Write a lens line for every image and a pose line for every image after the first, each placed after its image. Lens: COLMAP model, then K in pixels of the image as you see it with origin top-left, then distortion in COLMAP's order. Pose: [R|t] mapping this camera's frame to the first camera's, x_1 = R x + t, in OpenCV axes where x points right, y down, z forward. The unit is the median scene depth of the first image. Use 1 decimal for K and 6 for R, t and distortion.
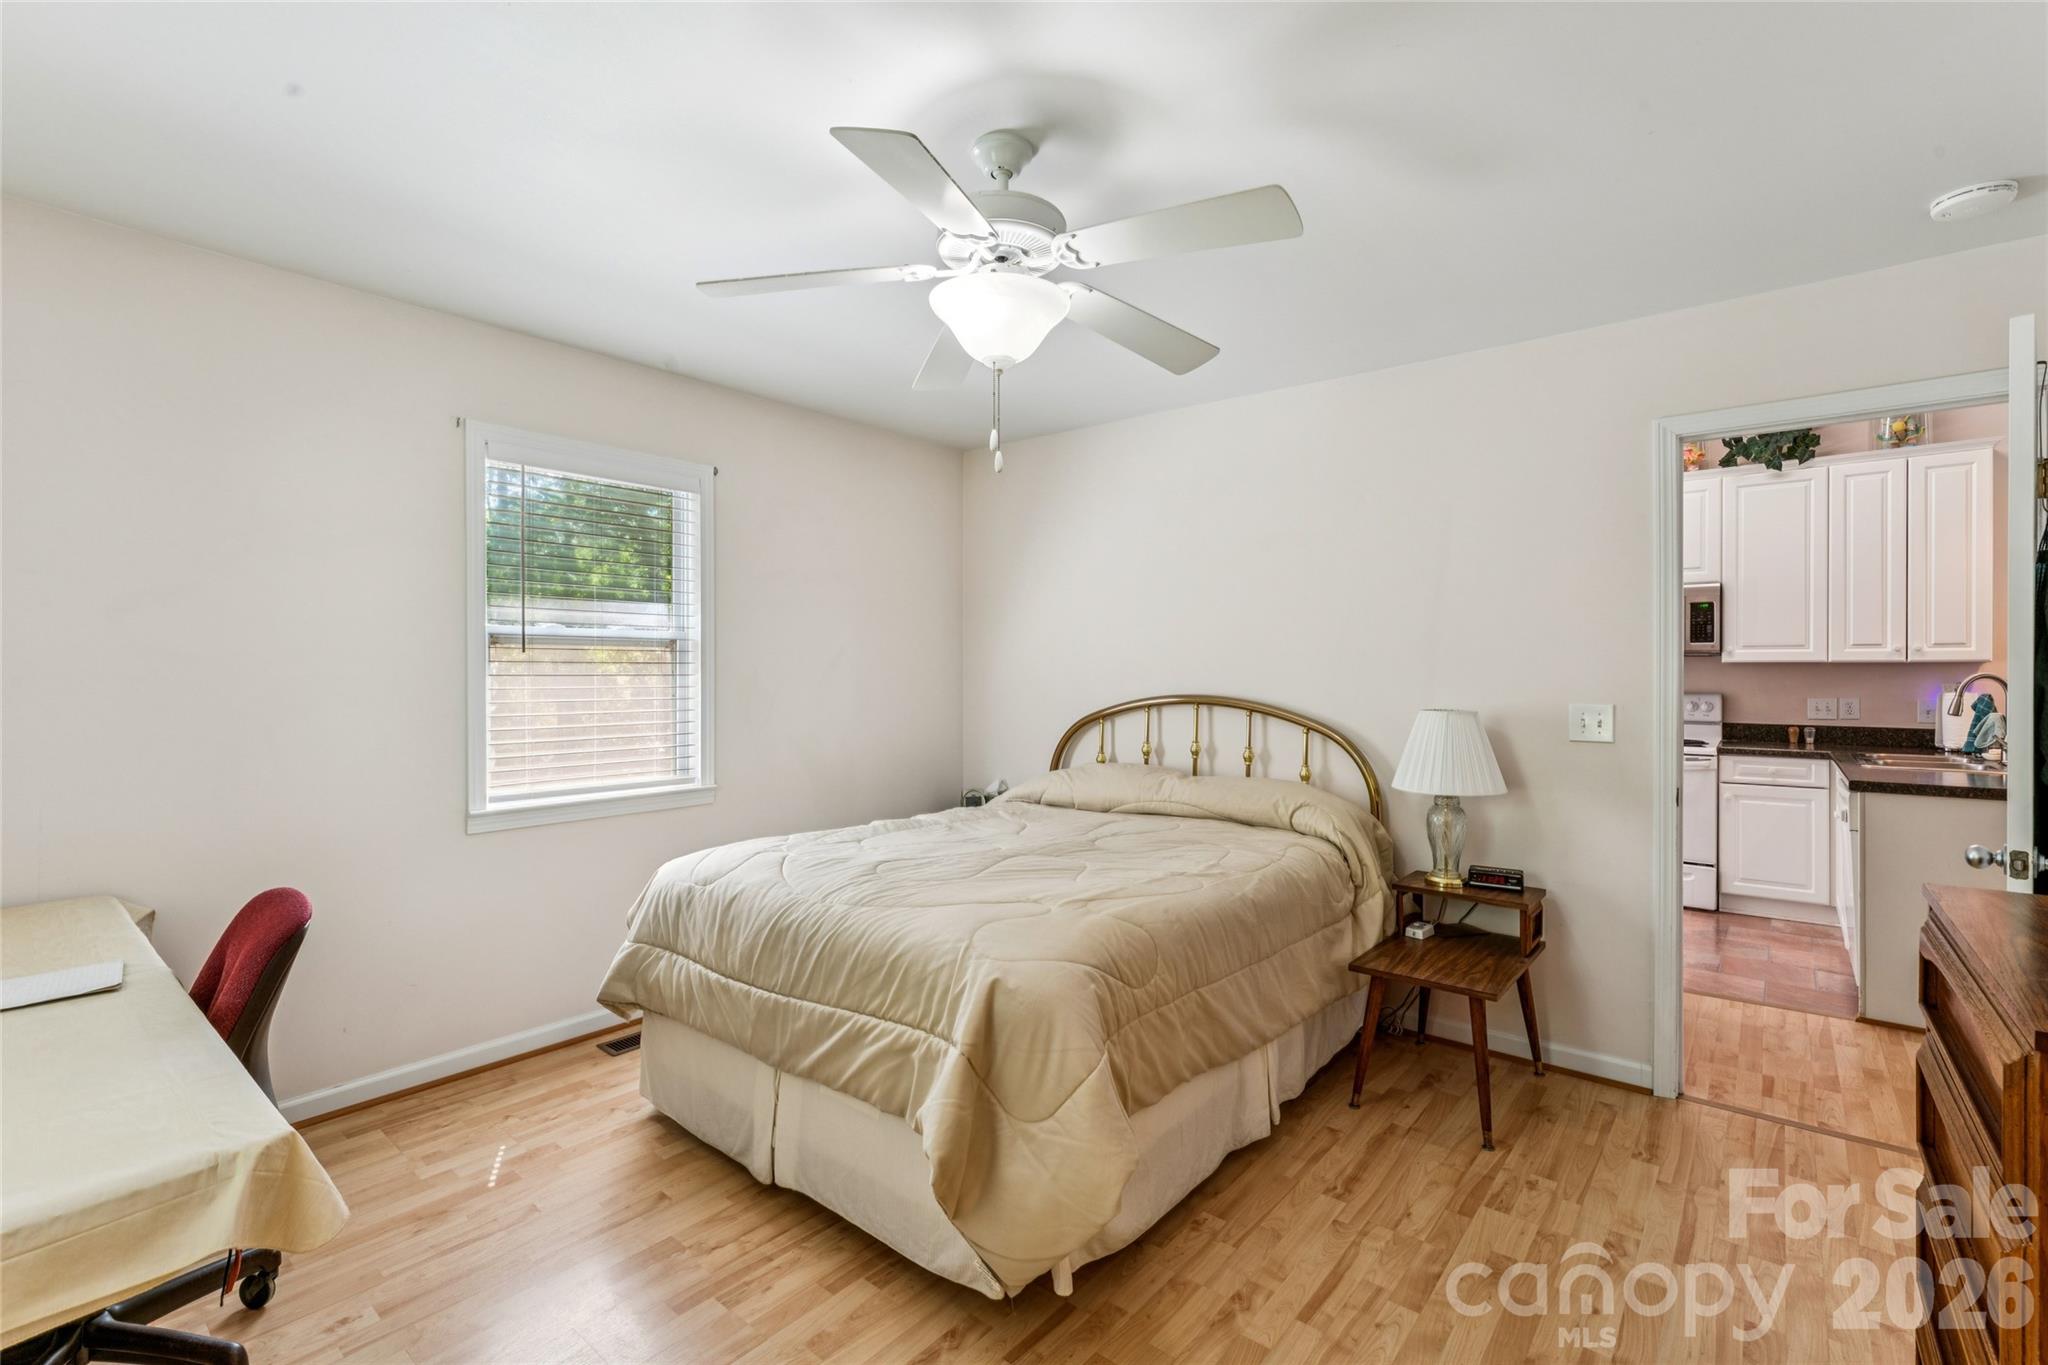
lens RADIAL K [[898.1, 0, 1022.9], [0, 898.1, 678.0], [0, 0, 1]] dist [-0.000108, -0.000686]
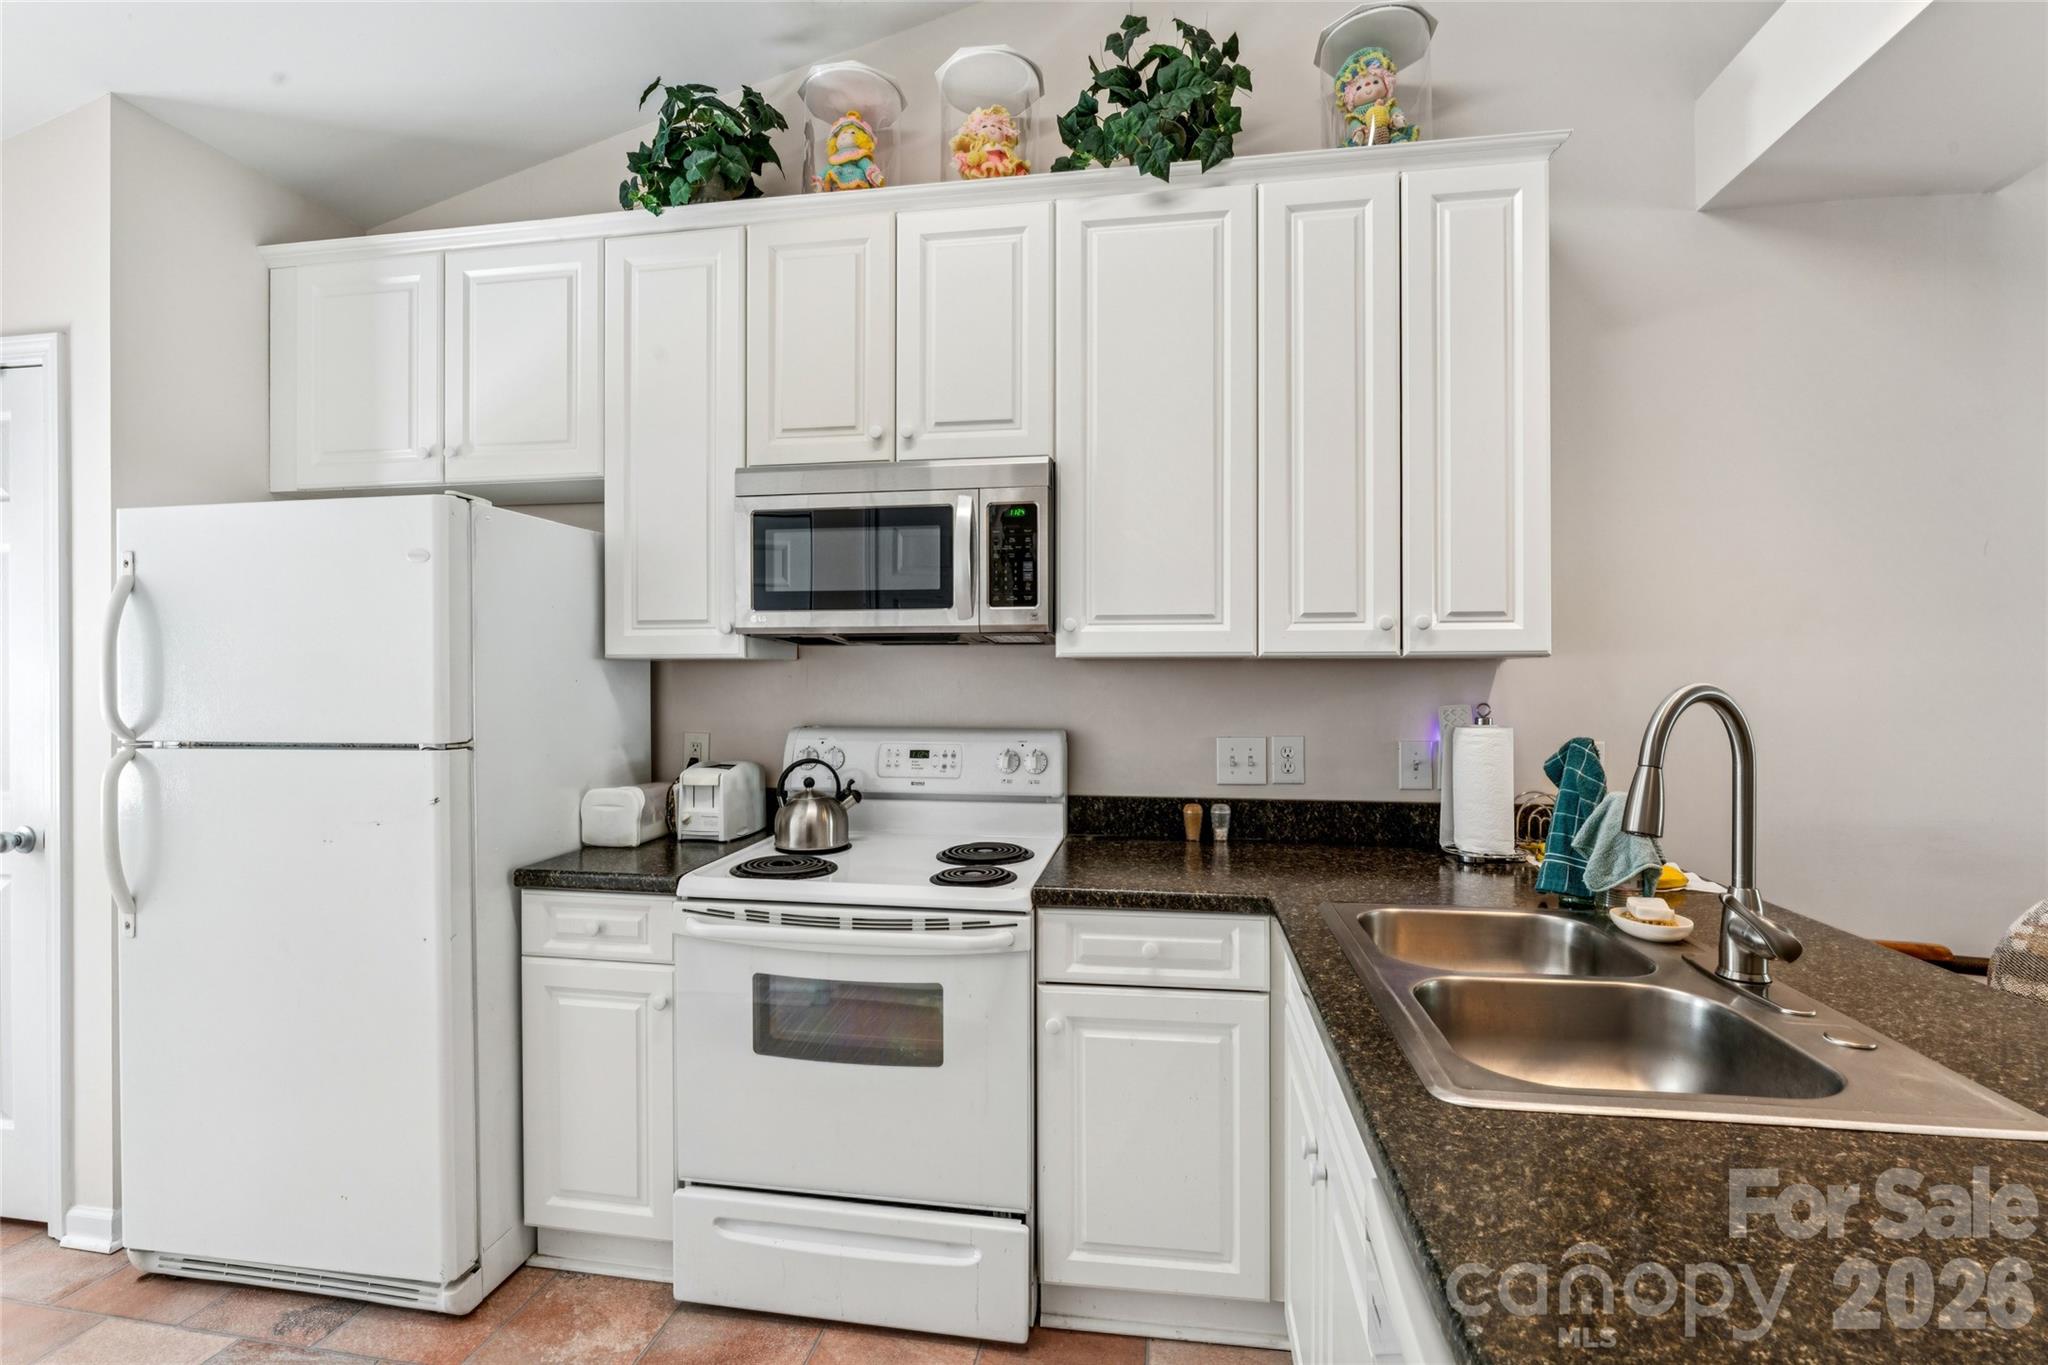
lens RADIAL K [[898.1, 0, 1023.9], [0, 898.1, 684.4], [0, 0, 1]] dist [-0.000108, -0.000686]
pose [[0.861973, -0.003434, 0.506942, 0.586526], [0.003668, 0.999993, 0.000536, -0.005462], [-0.506940, 0.001398, 0.861980, 0.688755]]
